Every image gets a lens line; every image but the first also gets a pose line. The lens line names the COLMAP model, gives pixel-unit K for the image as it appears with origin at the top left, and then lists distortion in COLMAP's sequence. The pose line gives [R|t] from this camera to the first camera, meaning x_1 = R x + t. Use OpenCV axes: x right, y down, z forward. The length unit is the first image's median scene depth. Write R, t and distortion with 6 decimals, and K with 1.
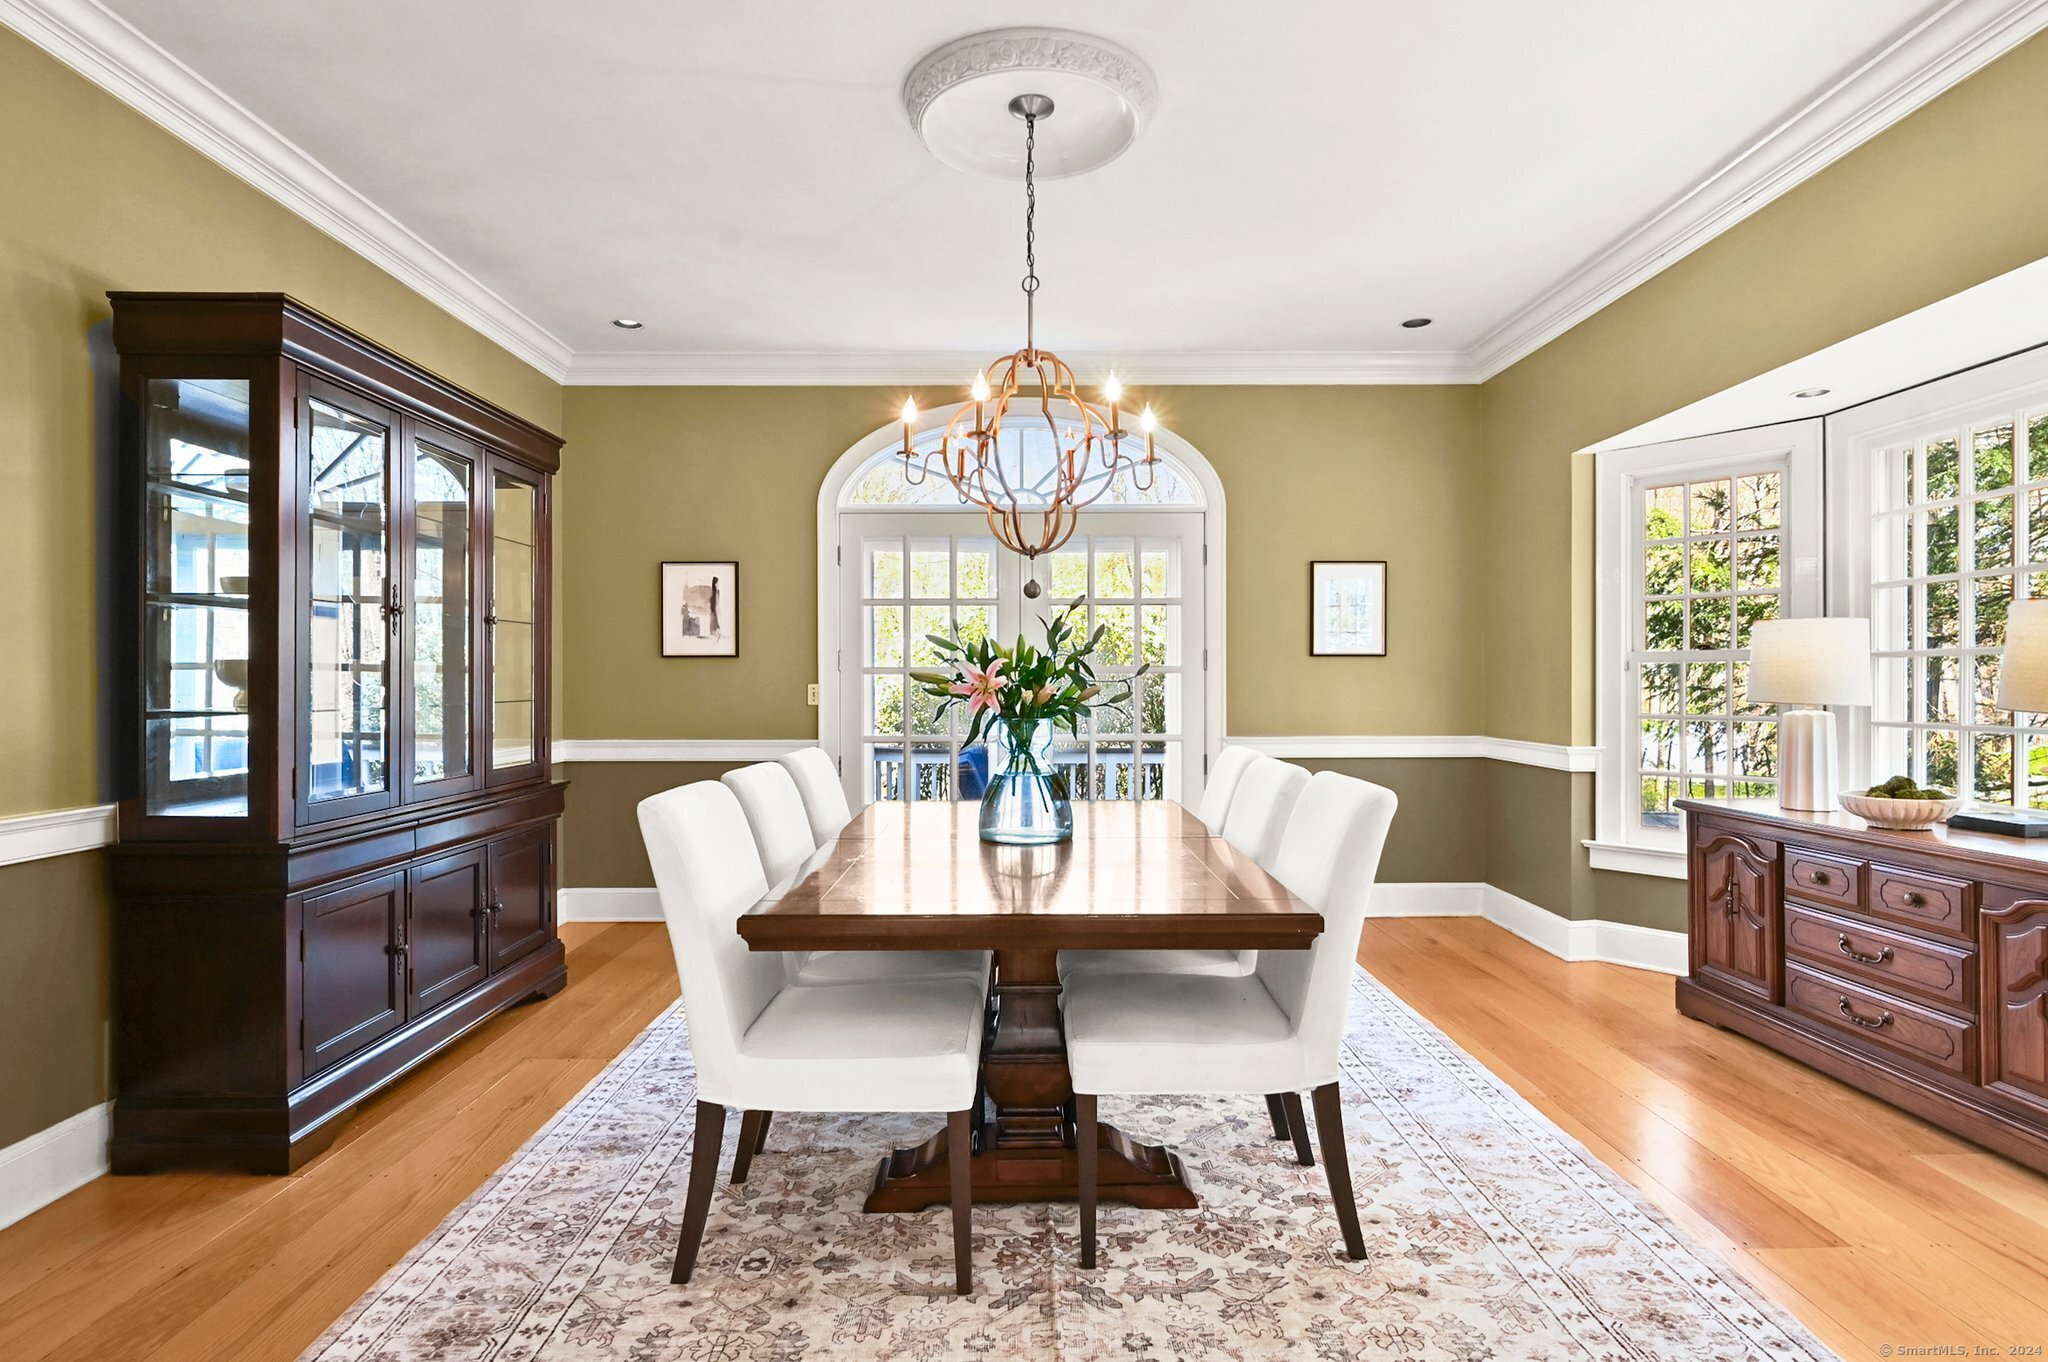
lens RADIAL K [[1055.0, 0, 1022.3], [0, 1055.0, 673.7], [0, 0, 1]] dist [-0.001121, 0.000471]
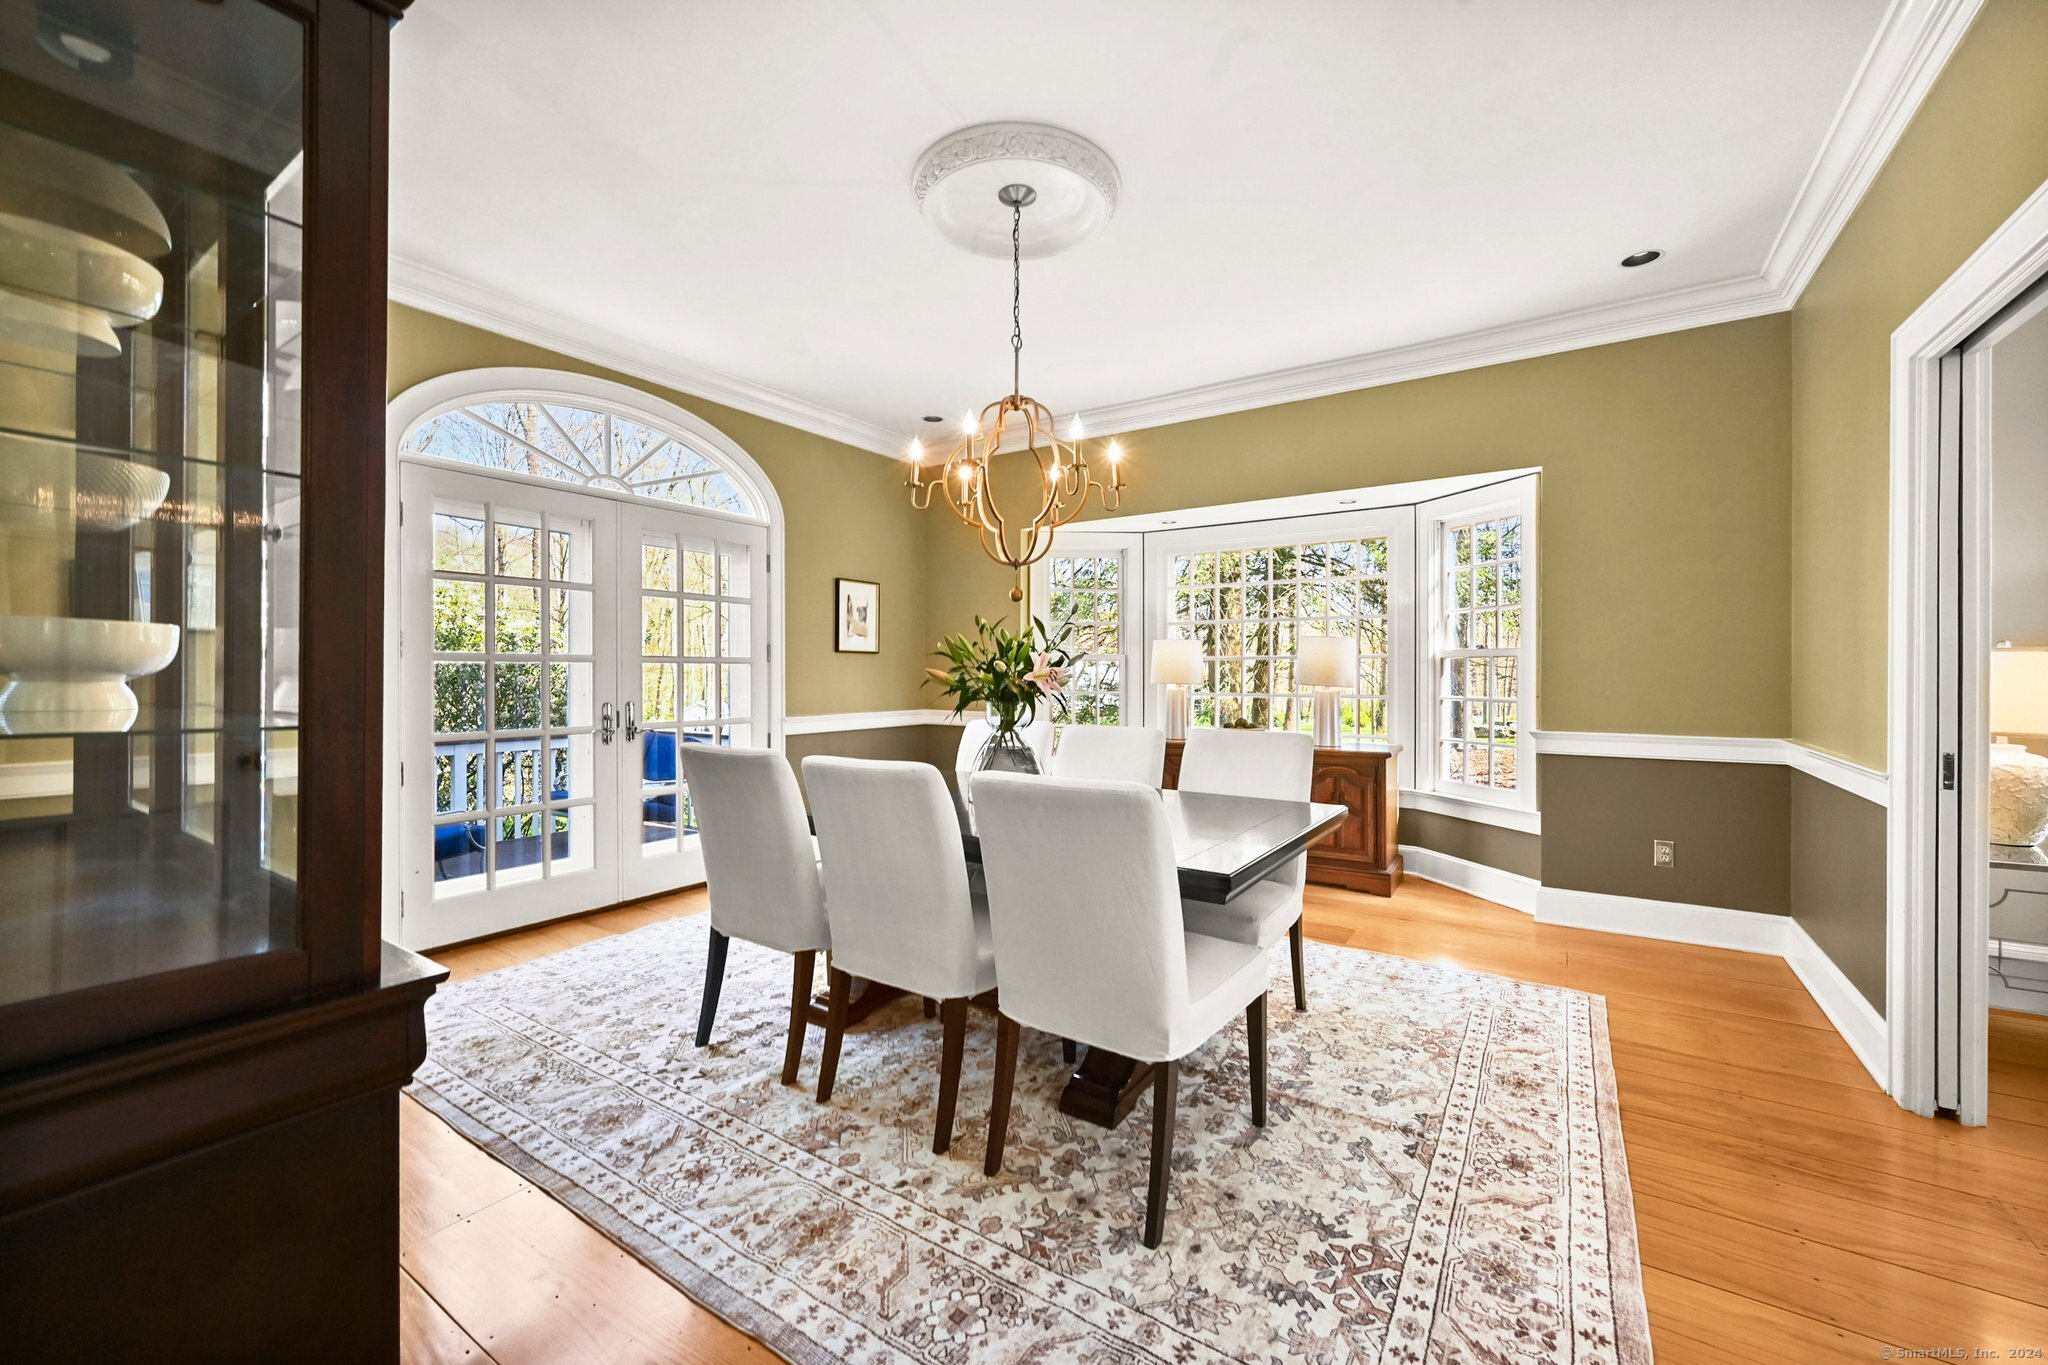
lens RADIAL K [[814.2, 0, 1011.6], [0, 814.2, 675.0], [0, 0, 1]] dist [0.000669, 0.000062]
pose [[0.567217, -0.001194, 0.823567, -0.936406], [-0.009578, 0.999922, 0.008047, 0.004761], [-0.823512, -0.012452, 0.567162, 0.580206]]
